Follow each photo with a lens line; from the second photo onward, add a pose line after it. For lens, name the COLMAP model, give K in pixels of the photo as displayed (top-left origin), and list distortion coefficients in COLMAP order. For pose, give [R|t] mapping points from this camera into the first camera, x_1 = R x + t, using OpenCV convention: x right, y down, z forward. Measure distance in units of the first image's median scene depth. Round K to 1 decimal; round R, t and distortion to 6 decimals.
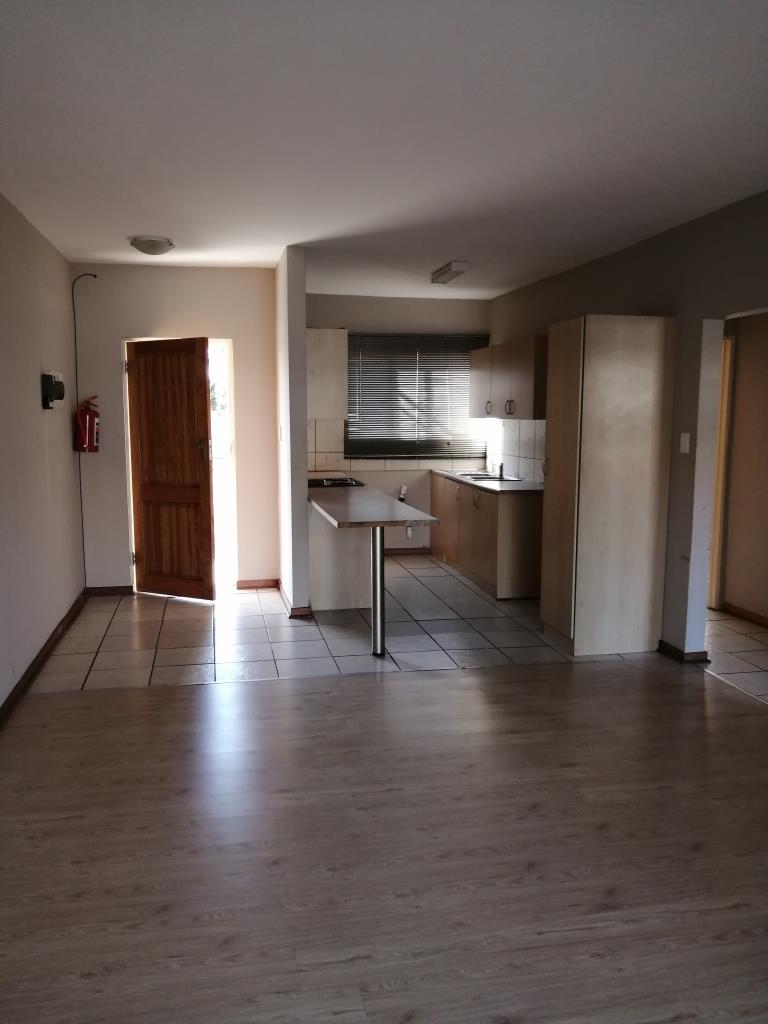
lens RADIAL K [[818.3, 0, 384.0], [0, 818.3, 512.0], [0, 0, 1]] dist [0.003015, -0.005661]
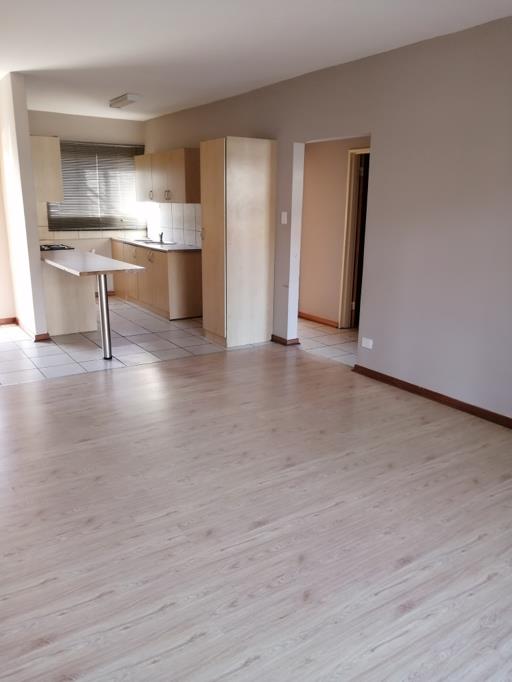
lens RADIAL K [[545.0, 0, 256.0], [0, 545.0, 341.0], [0, 0, 1]] dist [0.003015, -0.005661]
pose [[0.927134, -0.086941, 0.364506, -0.110192], [0.038523, 0.989673, 0.138072, 0.009611], [-0.372745, -0.113969, 0.920908, -0.046966]]
